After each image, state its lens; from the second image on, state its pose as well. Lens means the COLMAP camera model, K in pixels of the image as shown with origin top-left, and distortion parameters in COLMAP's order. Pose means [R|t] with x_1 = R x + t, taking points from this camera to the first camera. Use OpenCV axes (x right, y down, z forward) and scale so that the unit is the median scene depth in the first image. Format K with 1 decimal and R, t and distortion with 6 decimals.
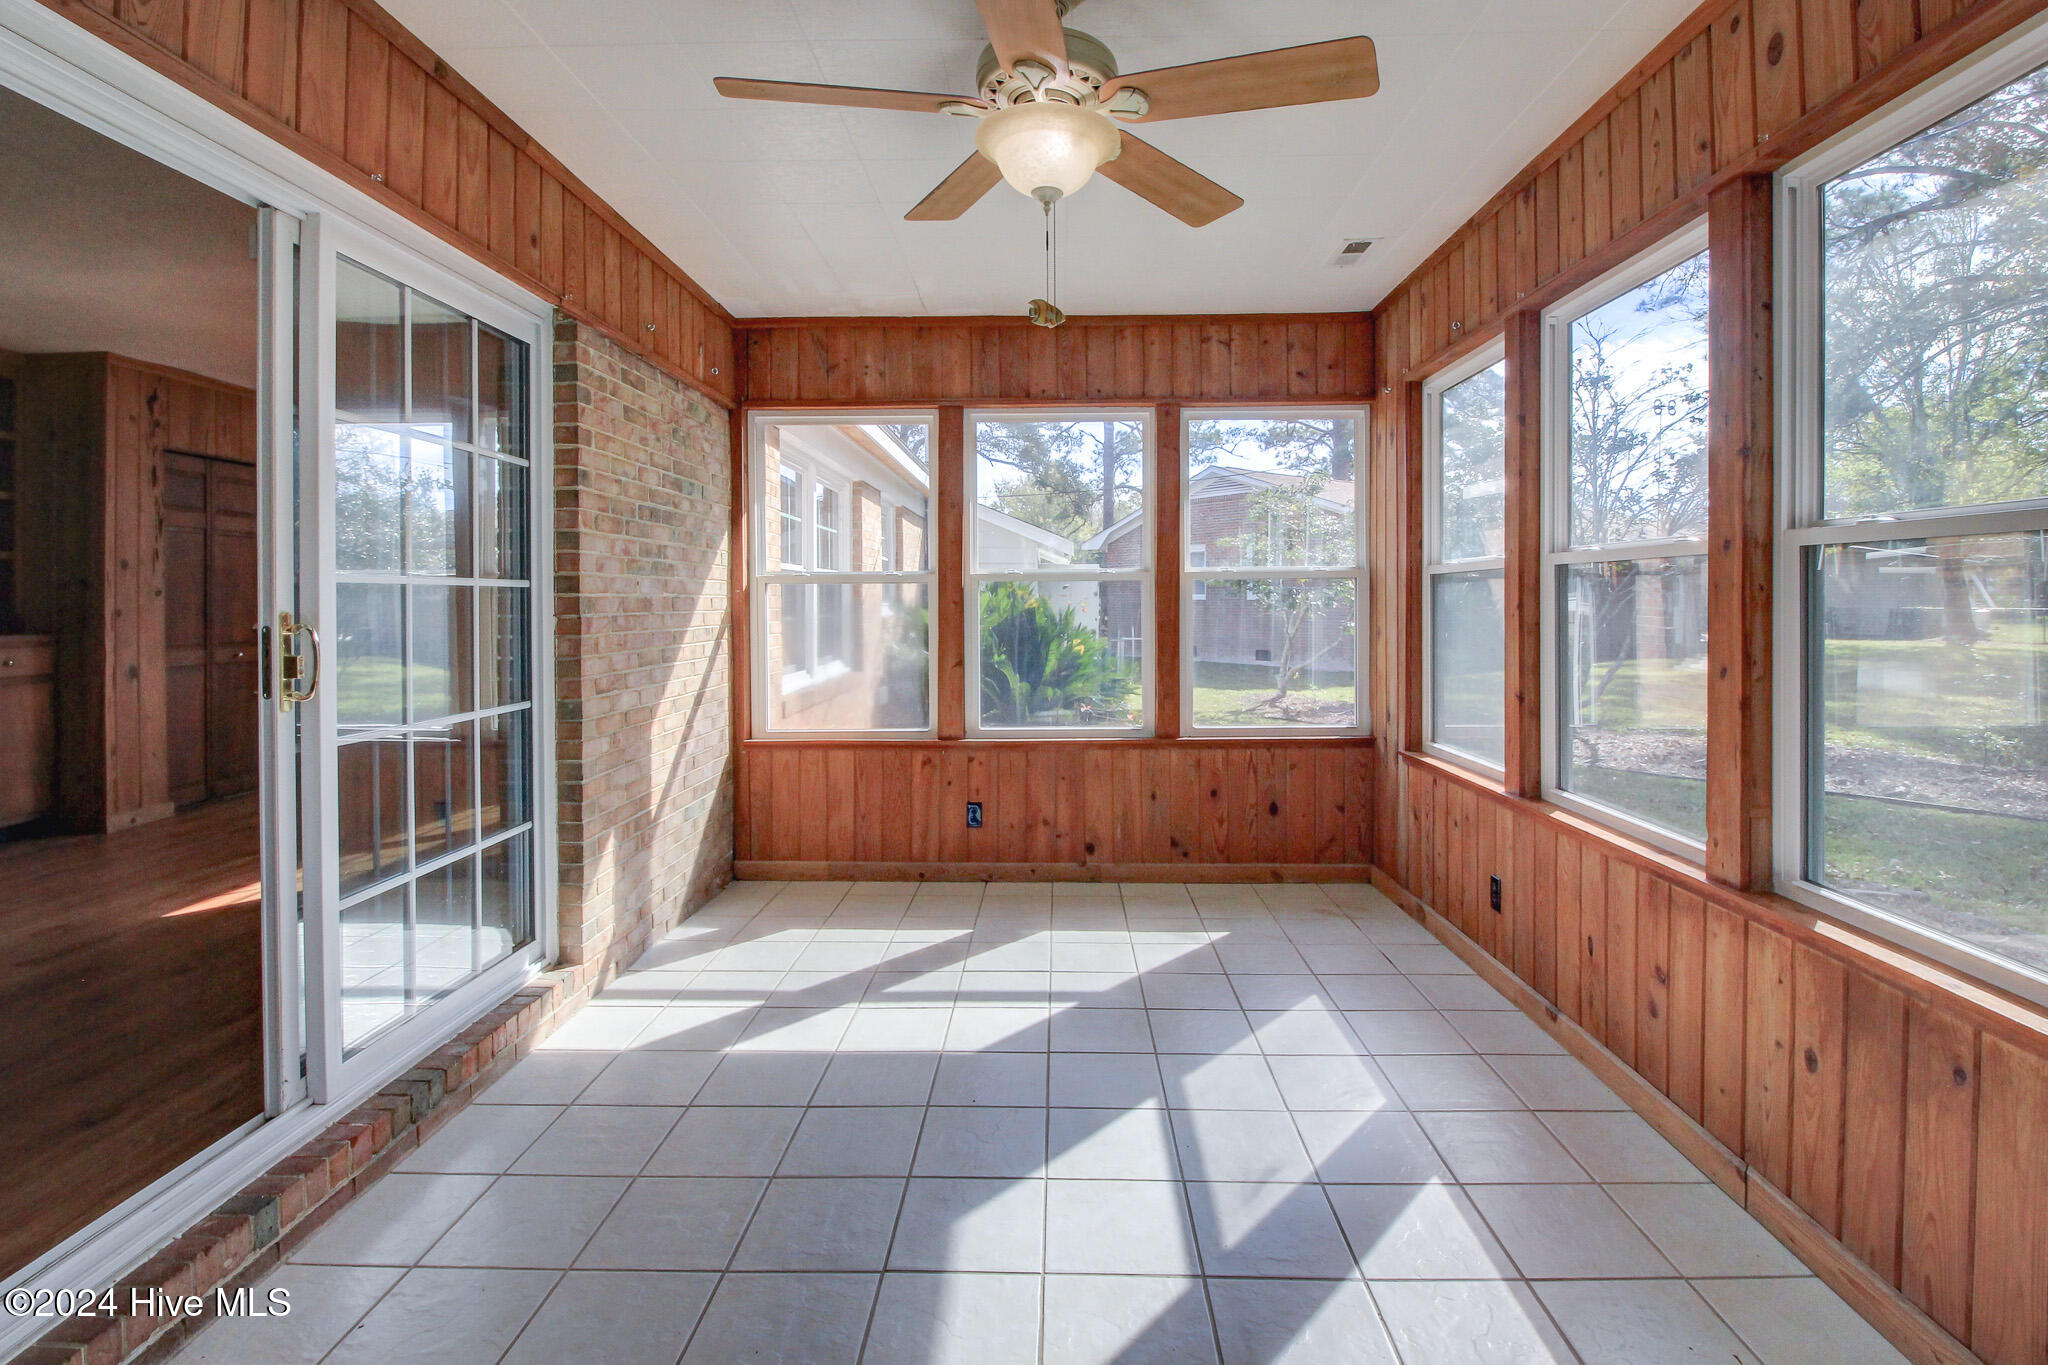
lens RADIAL K [[967.7, 0, 994.0], [0, 967.7, 622.1], [0, 0, 1]] dist [-0.000146, -0.013118]
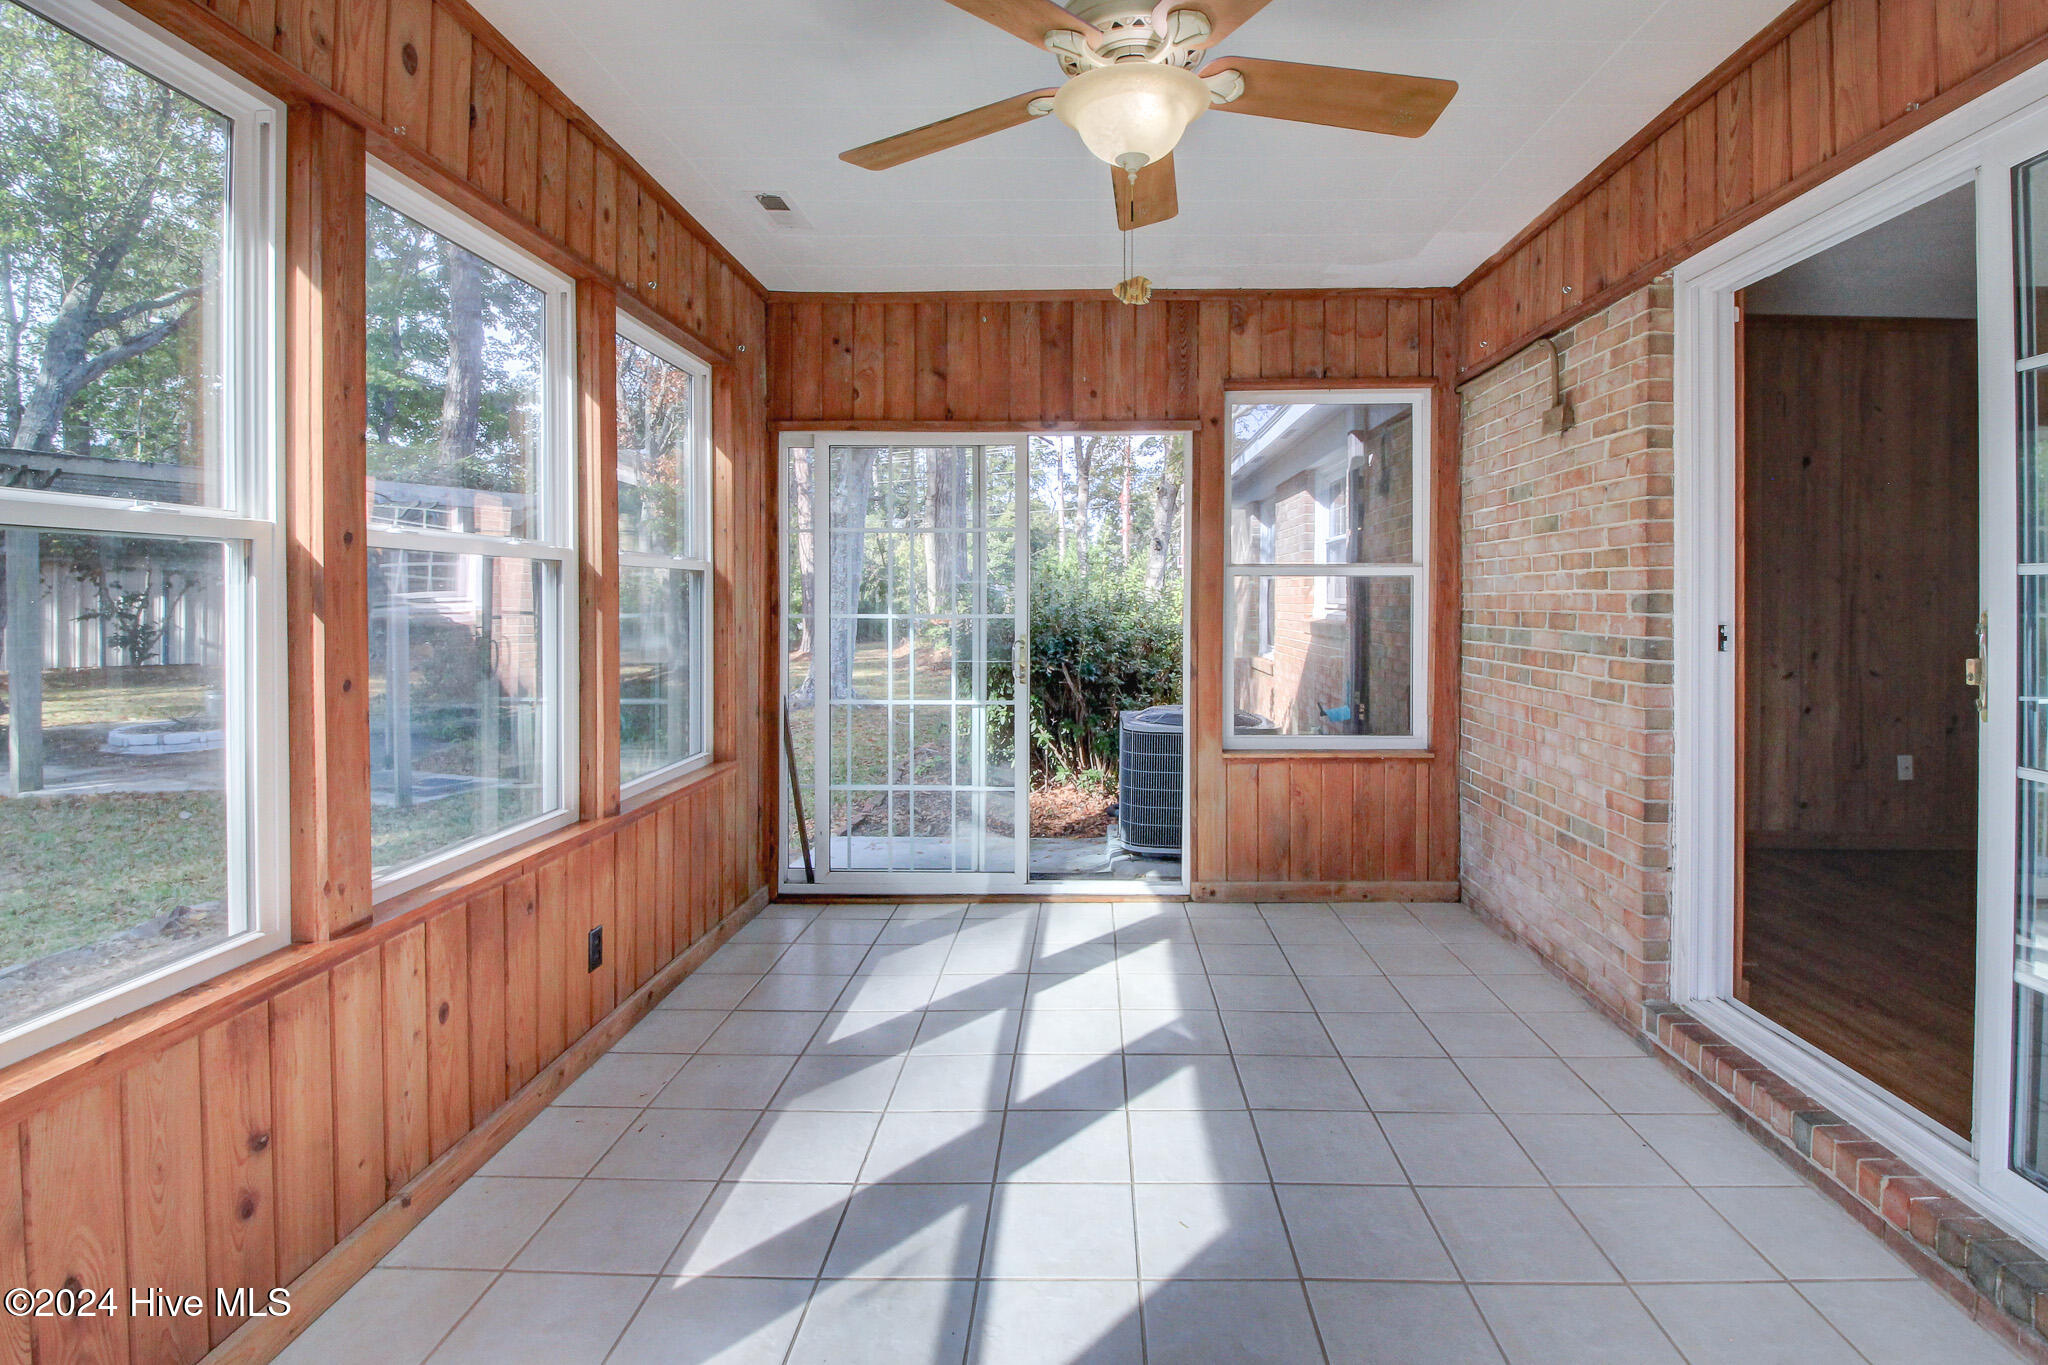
lens RADIAL K [[967.7, 0, 994.0], [0, 967.7, 622.1], [0, 0, 1]] dist [-0.000146, -0.013118]
pose [[-0.999710, 0.003025, 0.023907, 0.178814], [0.004006, 0.999148, 0.041078, -0.040347], [-0.023763, 0.041162, -0.998870, 2.037627]]
